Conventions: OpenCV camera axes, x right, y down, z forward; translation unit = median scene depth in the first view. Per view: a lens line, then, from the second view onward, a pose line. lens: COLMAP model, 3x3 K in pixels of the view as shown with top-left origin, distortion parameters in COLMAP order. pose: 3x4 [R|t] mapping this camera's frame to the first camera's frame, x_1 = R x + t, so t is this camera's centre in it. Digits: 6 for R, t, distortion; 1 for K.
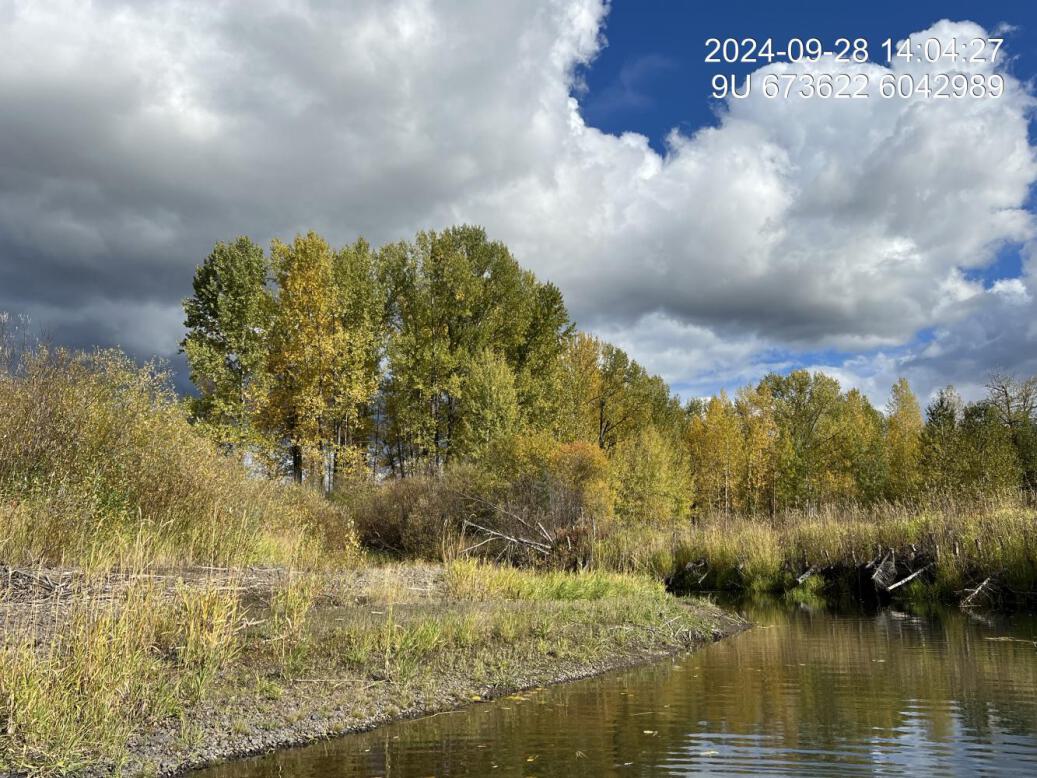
lens RADIAL K [[912.3, 0, 518.5], [0, 912.3, 389.0], [0, 0, 1]] dist [-0.006845, -0.009718]
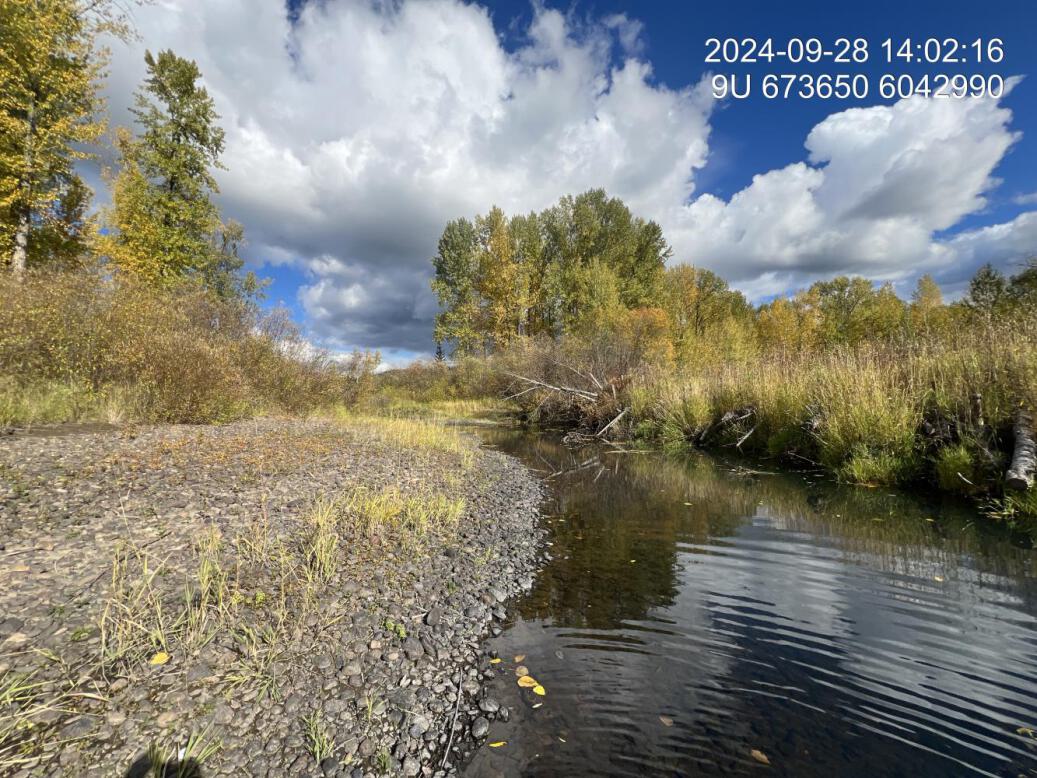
lens RADIAL K [[420.8, 0, 518.5], [0, 420.8, 389.0], [0, 0, 1]] dist [-0.000468, 0.000276]
pose [[0.942149, -0.020889, -0.334543, 0.054429], [0.073087, 0.986844, 0.144212, 0.042062], [0.327129, -0.160320, 0.931281, 0.242034]]
